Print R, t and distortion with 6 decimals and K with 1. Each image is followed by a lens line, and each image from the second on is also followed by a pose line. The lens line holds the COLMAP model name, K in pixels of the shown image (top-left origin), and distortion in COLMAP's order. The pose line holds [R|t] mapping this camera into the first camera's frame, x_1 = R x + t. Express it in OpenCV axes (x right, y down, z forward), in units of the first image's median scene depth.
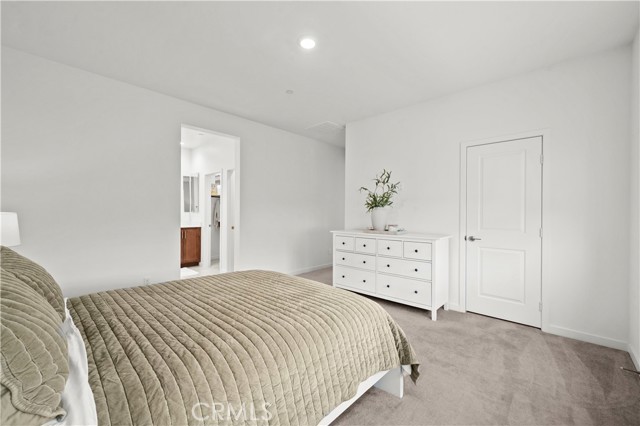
lens RADIAL K [[257.4, 0, 320.2], [0, 257.4, 215.1], [0, 0, 1]] dist [-0.002093, -0.000363]
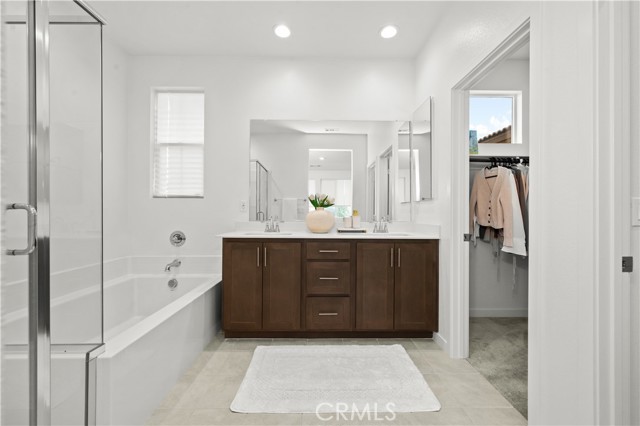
lens RADIAL K [[257.4, 0, 317.9], [0, 257.4, 214.5], [0, 0, 1]] dist [-0.002093, -0.000363]
pose [[0.598712, 0.001866, -0.800963, -0.280076], [0.001265, 0.999994, 0.003275, 0.011294], [0.800964, -0.002975, 0.598706, 0.657166]]
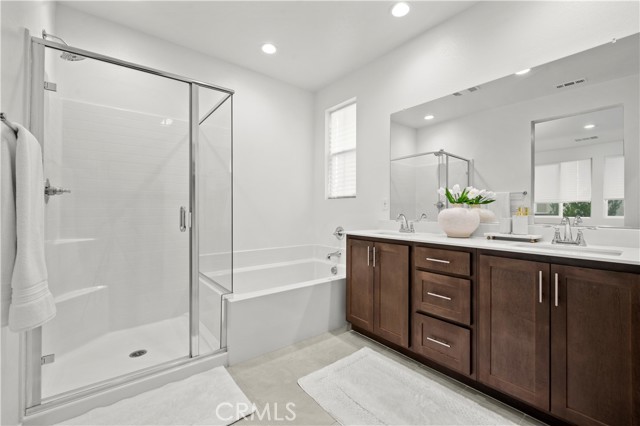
lens RADIAL K [[268.3, 0, 317.3], [0, 268.3, 210.6], [0, 0, 1]] dist [-0.003939, -0.000242]
pose [[-0.262972, -0.005582, -0.964787, -0.243005], [-0.002282, 0.999984, -0.005164, 0.011280], [0.964801, 0.000844, -0.262981, 0.842860]]
